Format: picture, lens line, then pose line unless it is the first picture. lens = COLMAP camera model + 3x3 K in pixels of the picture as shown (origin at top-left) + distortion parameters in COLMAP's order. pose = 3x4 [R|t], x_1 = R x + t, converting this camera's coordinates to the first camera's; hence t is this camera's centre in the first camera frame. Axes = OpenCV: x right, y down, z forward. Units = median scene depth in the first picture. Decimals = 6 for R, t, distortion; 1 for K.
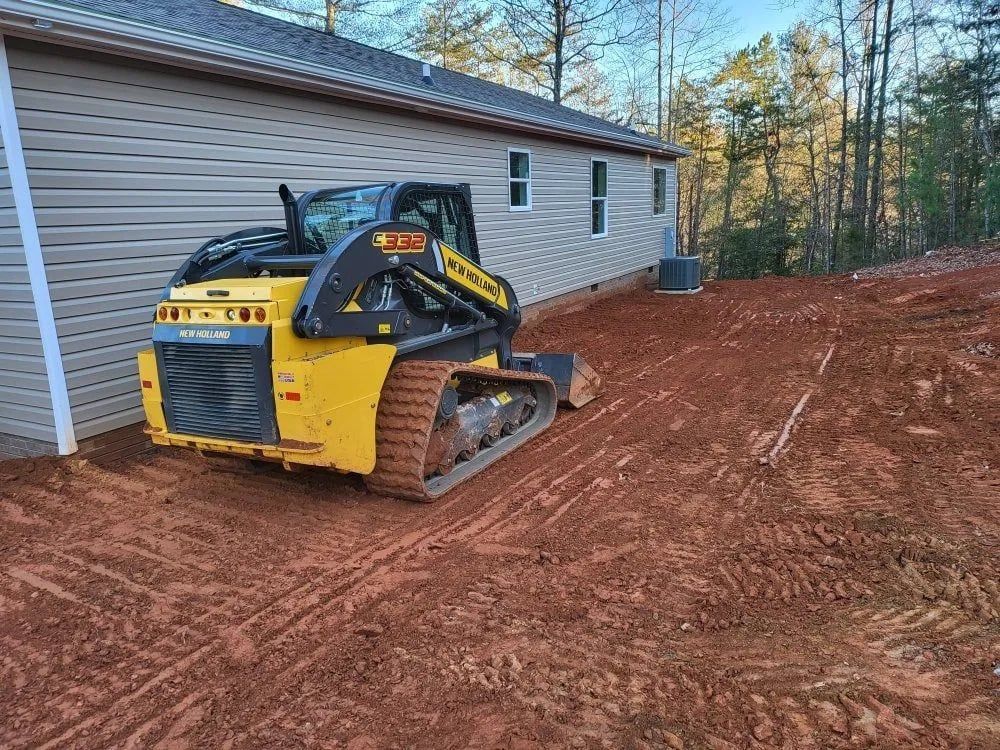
lens RADIAL K [[695.0, 0, 500.0], [0, 695.0, 375.0], [0, 0, 1]] dist [0.083494, -0.084946]
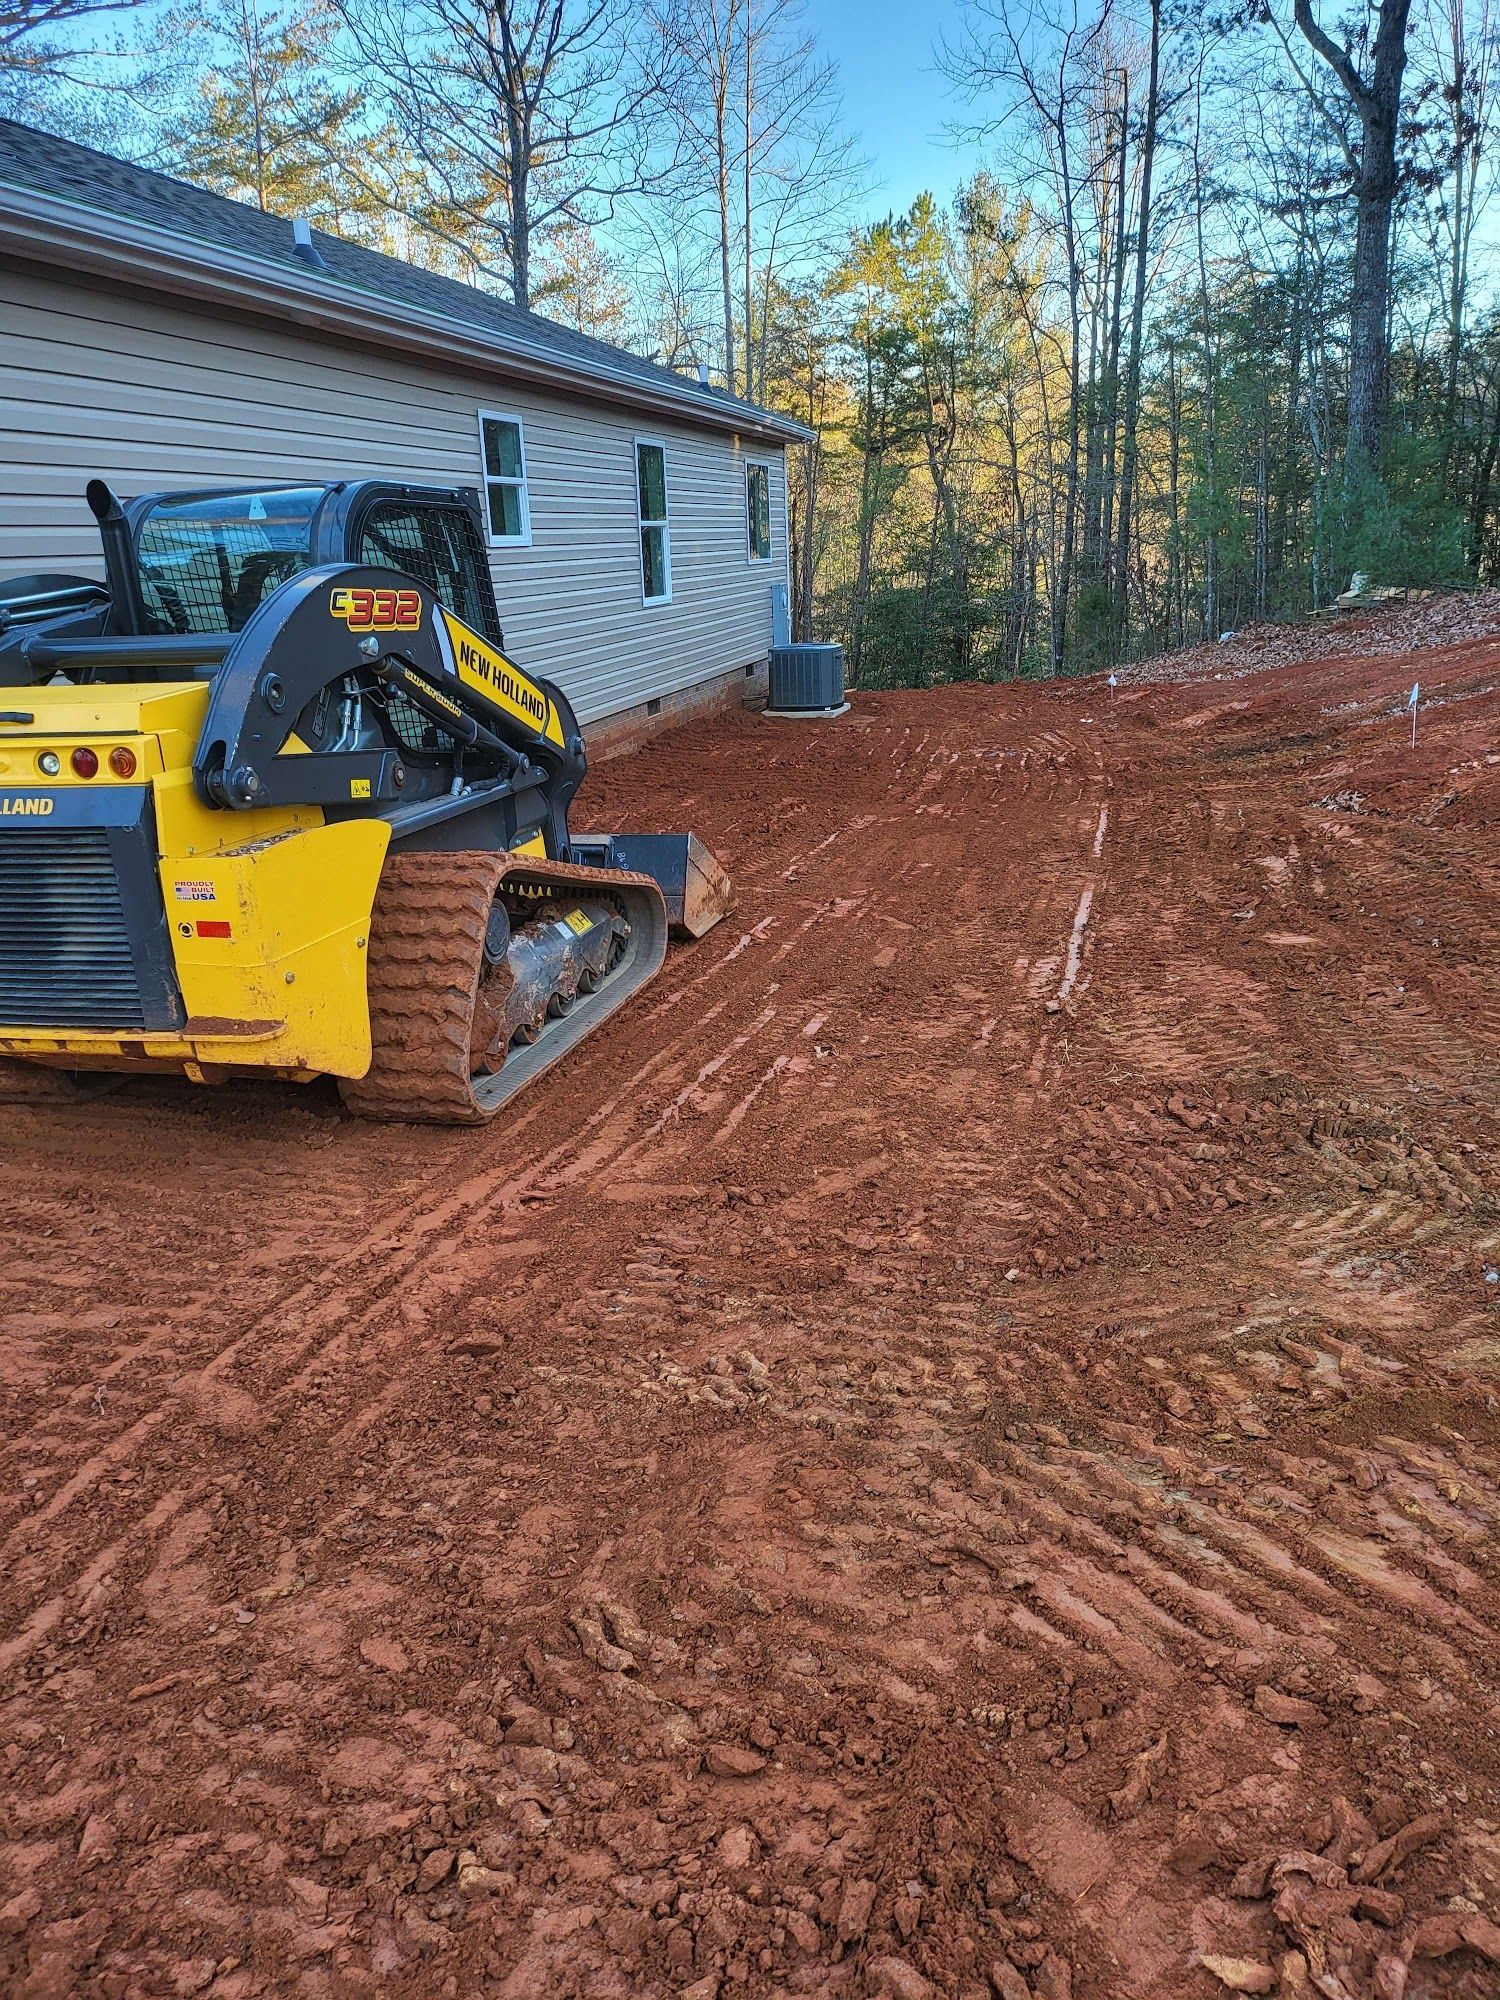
lens RADIAL K [[1390.0, 0, 755.0], [0, 1390.0, 1026.7], [0, 0, 1]] dist [0.083494, -0.084946]
pose [[0.969844, -0.066952, 0.234350, -0.125382], [0.043658, 0.993700, 0.103217, 0.010303], [-0.239785, -0.089873, 0.966657, -0.042506]]
